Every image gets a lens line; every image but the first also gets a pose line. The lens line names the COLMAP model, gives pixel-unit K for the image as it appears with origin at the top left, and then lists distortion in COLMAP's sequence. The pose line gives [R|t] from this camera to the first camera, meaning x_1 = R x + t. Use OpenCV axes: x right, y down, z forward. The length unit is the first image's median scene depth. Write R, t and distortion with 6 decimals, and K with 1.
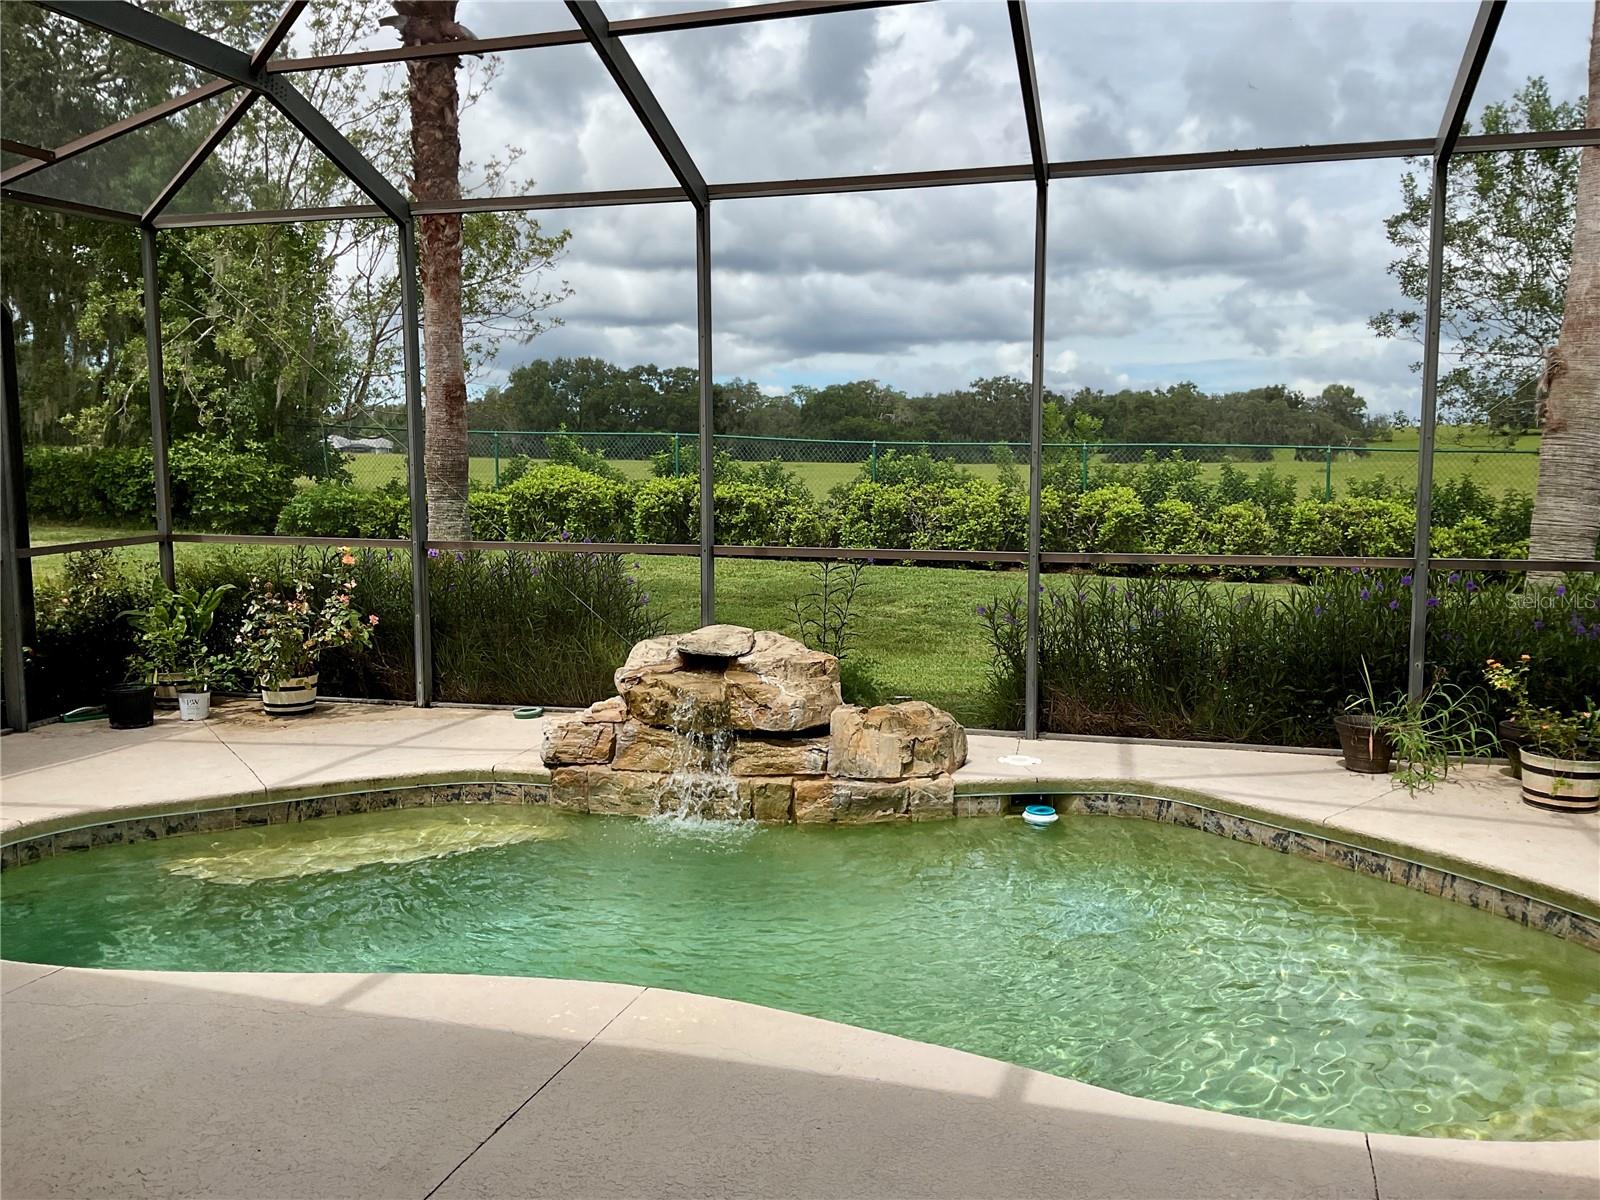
lens RADIAL K [[1315.4, 0, 795.0], [0, 1315.4, 598.0], [0, 0, 1]] dist [0.101463, -0.183267]
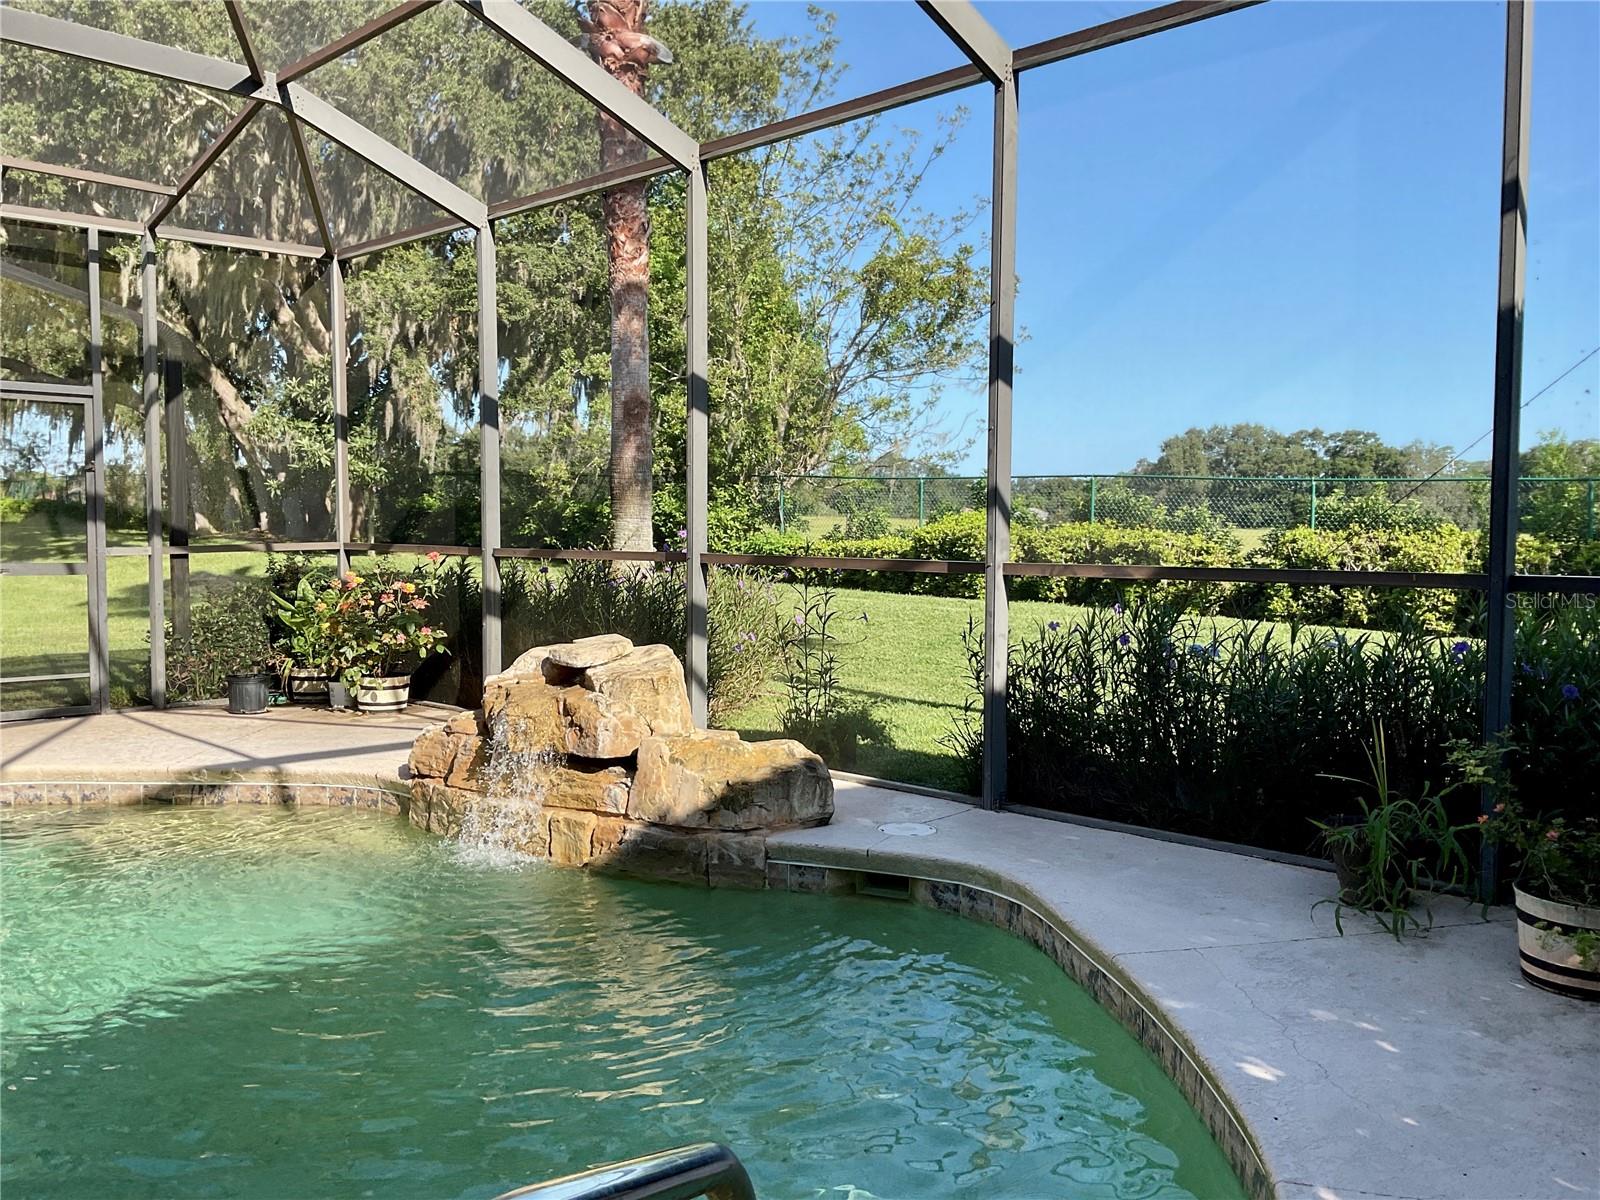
lens RADIAL K [[1315.4, 0, 795.0], [0, 1315.4, 598.0], [0, 0, 1]] dist [0.101463, -0.183267]
pose [[0.881764, 0.030898, -0.470678, 0.390200], [-0.056306, 0.997612, -0.039994, 0.020932], [0.468319, 0.061767, 0.881398, 0.250121]]
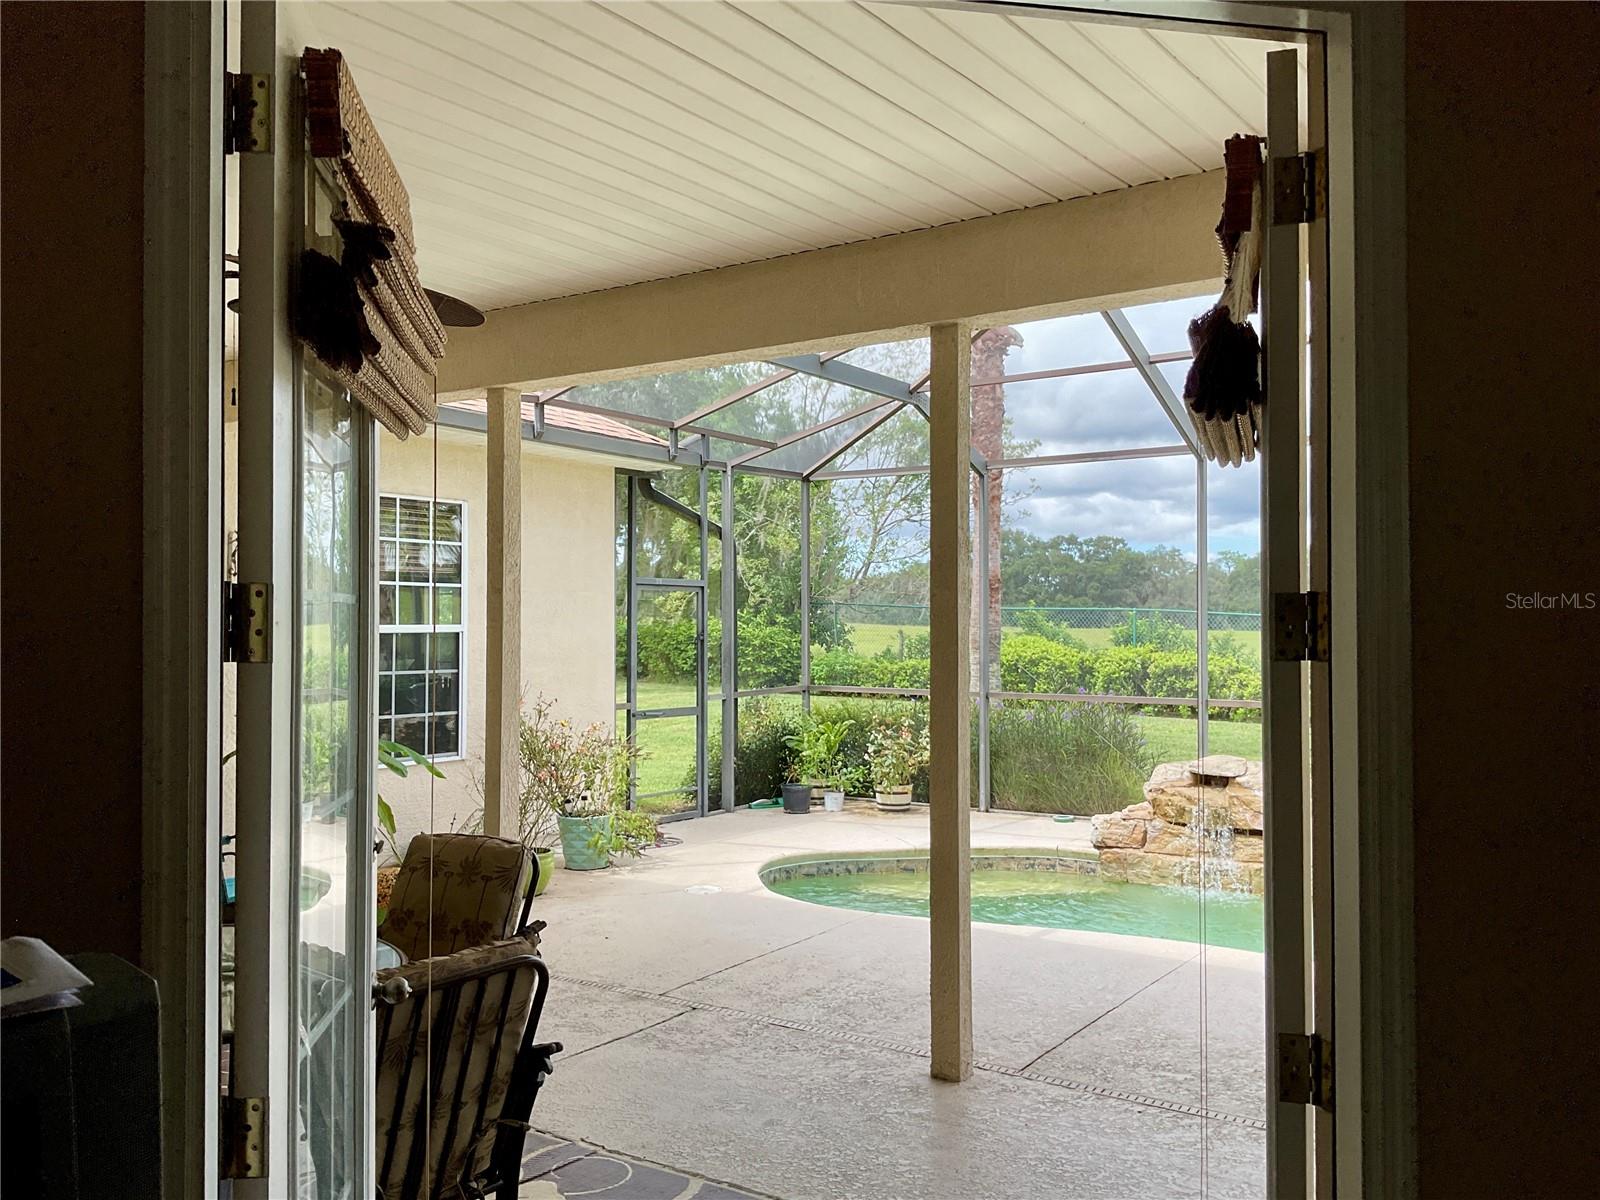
lens RADIAL K [[1315.4, 0, 795.0], [0, 1315.4, 598.0], [0, 0, 1]] dist [0.101463, -0.183267]
pose [[0.952167, -0.003436, -0.305560, -0.047211], [-0.035162, 0.992063, -0.120727, 0.035012], [0.303549, 0.125697, 0.944488, -0.411738]]
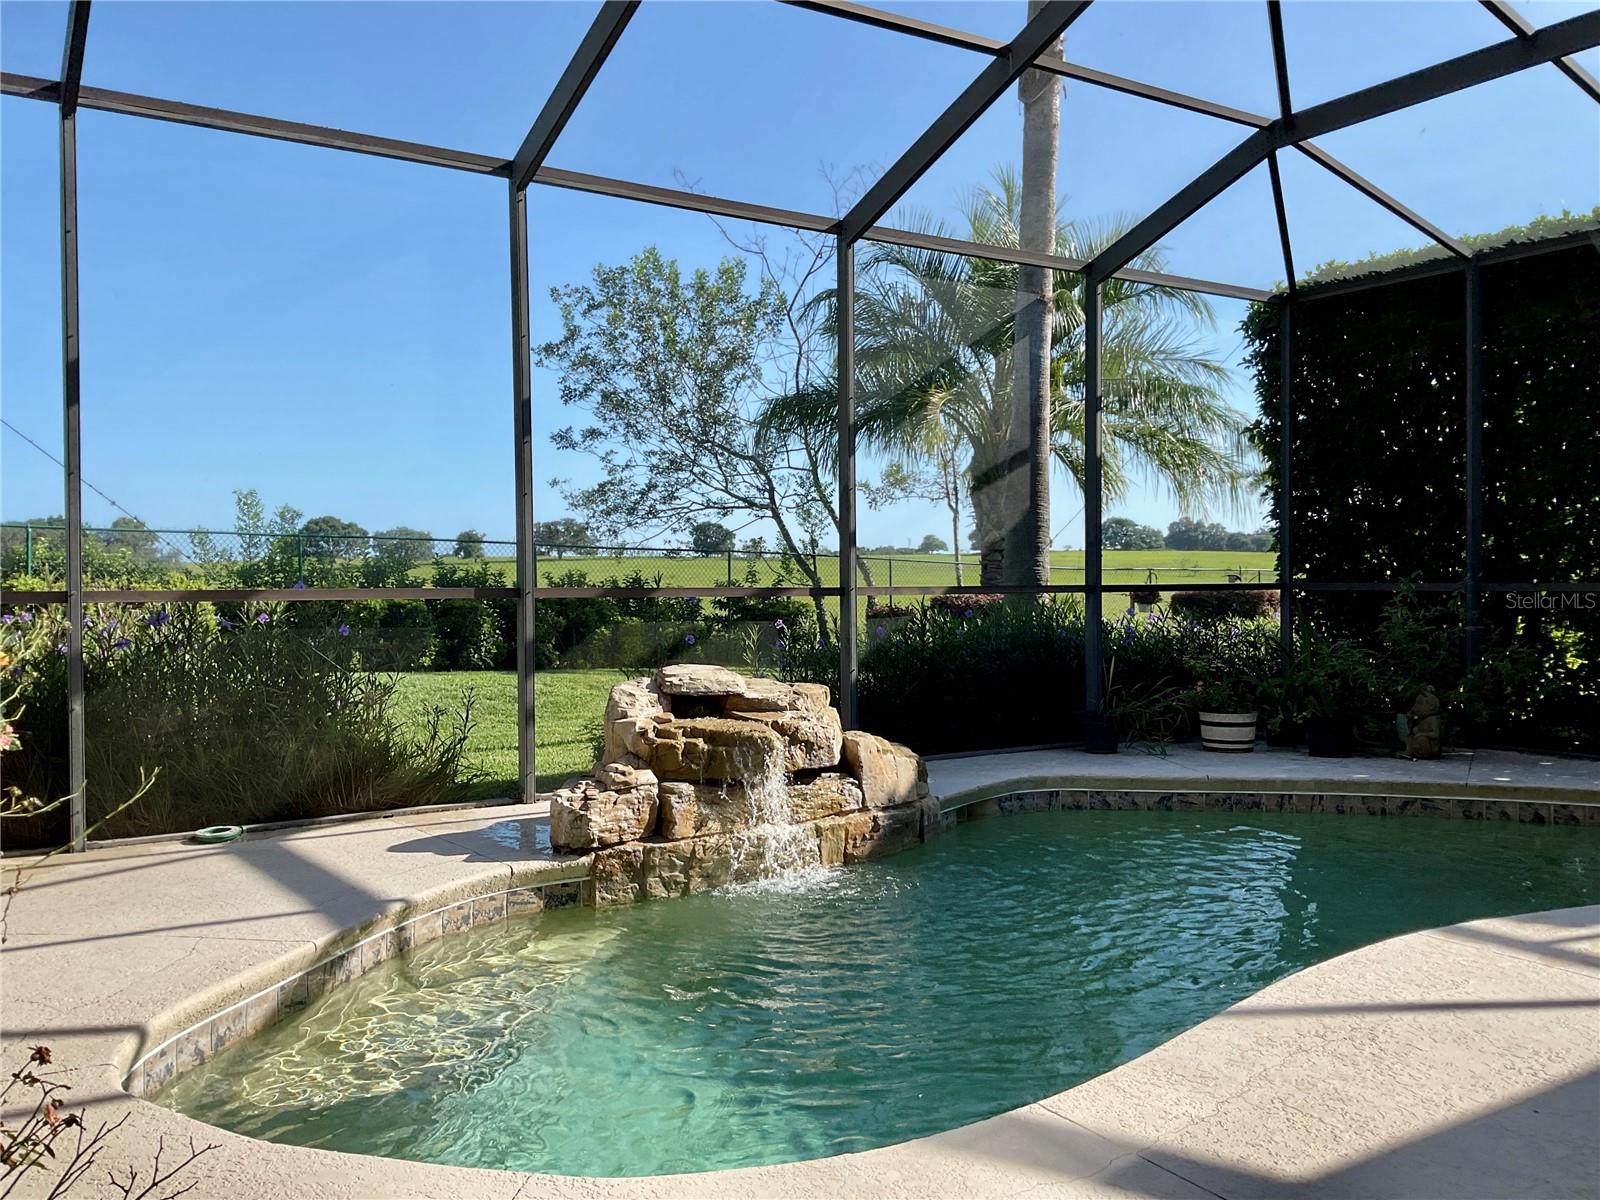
lens RADIAL K [[1315.4, 0, 795.0], [0, 1315.4, 598.0], [0, 0, 1]] dist [0.101463, -0.183267]
pose [[0.653043, -0.008011, 0.757278, -0.560220], [0.085228, 0.994369, -0.062978, 0.032340], [-0.752509, 0.105669, 0.650049, 0.324546]]
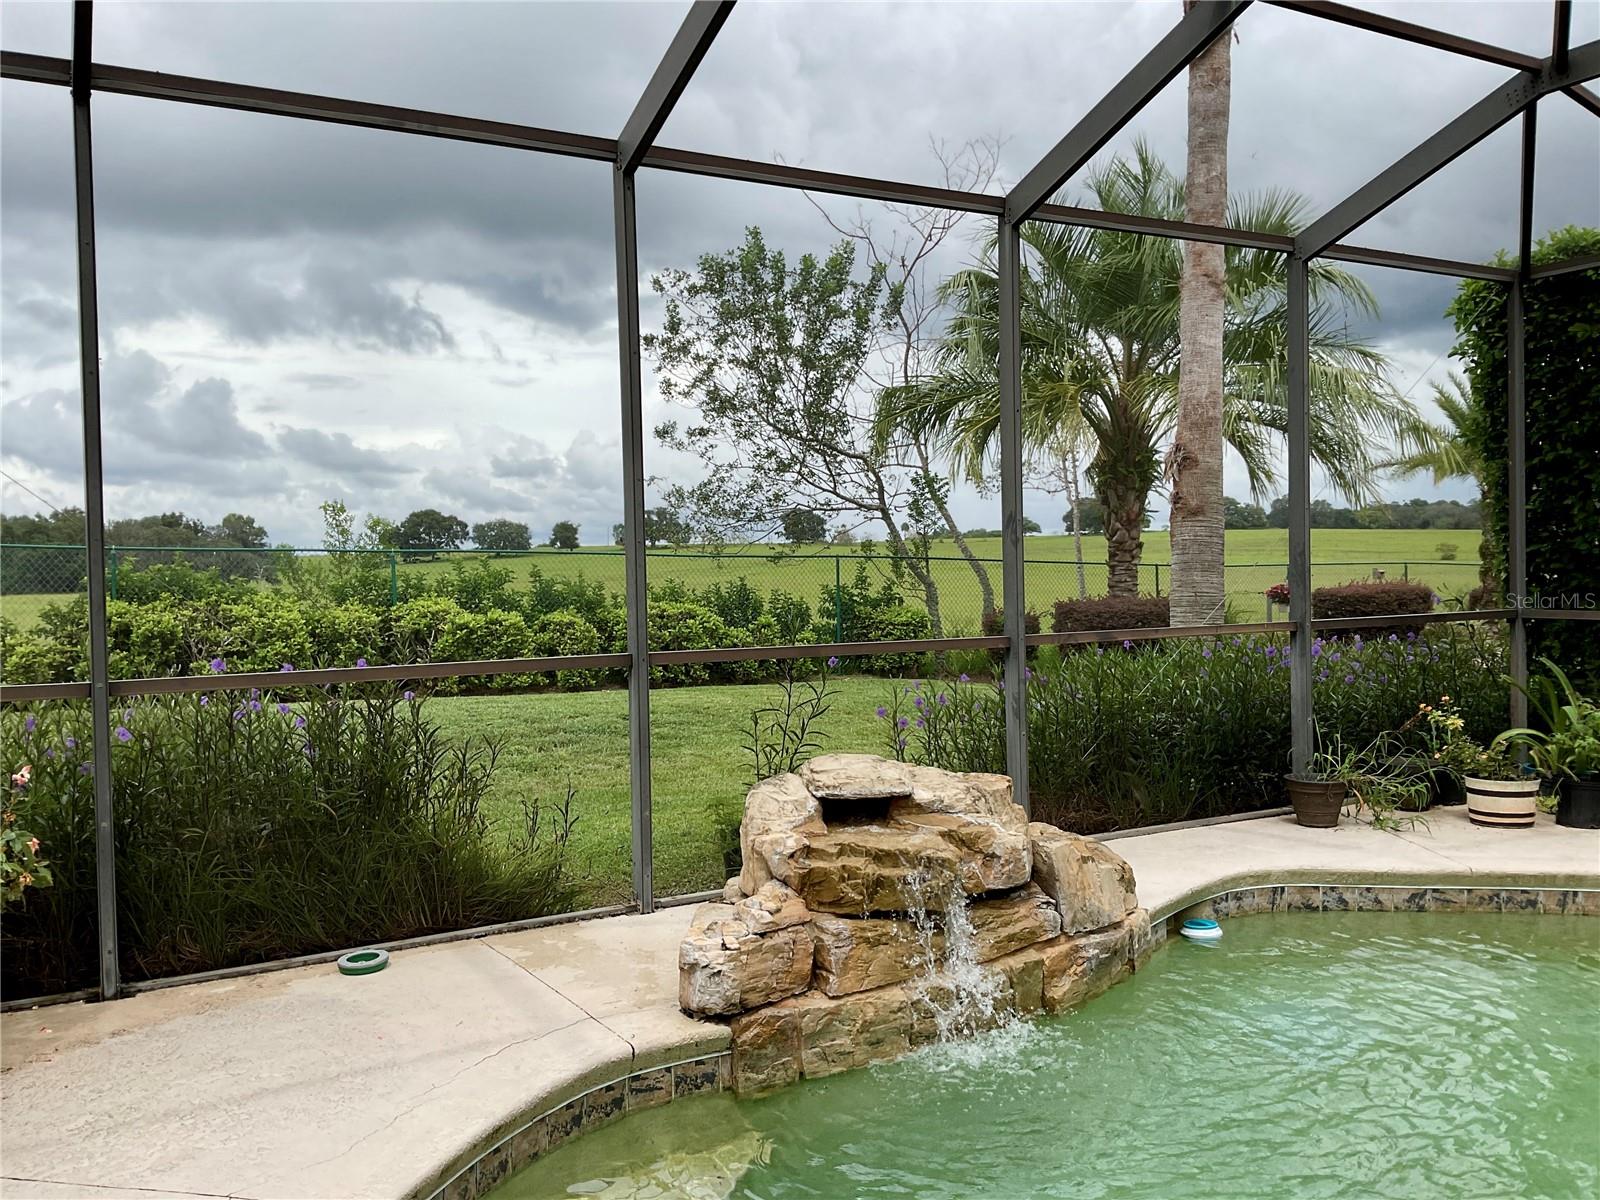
lens RADIAL K [[1315.4, 0, 795.0], [0, 1315.4, 598.0], [0, 0, 1]] dist [0.101463, -0.183267]
pose [[0.704018, -0.025211, 0.709734, -0.477860], [0.093679, 0.993934, -0.057619, -0.020080], [-0.703976, 0.107052, 0.702109, 0.439869]]
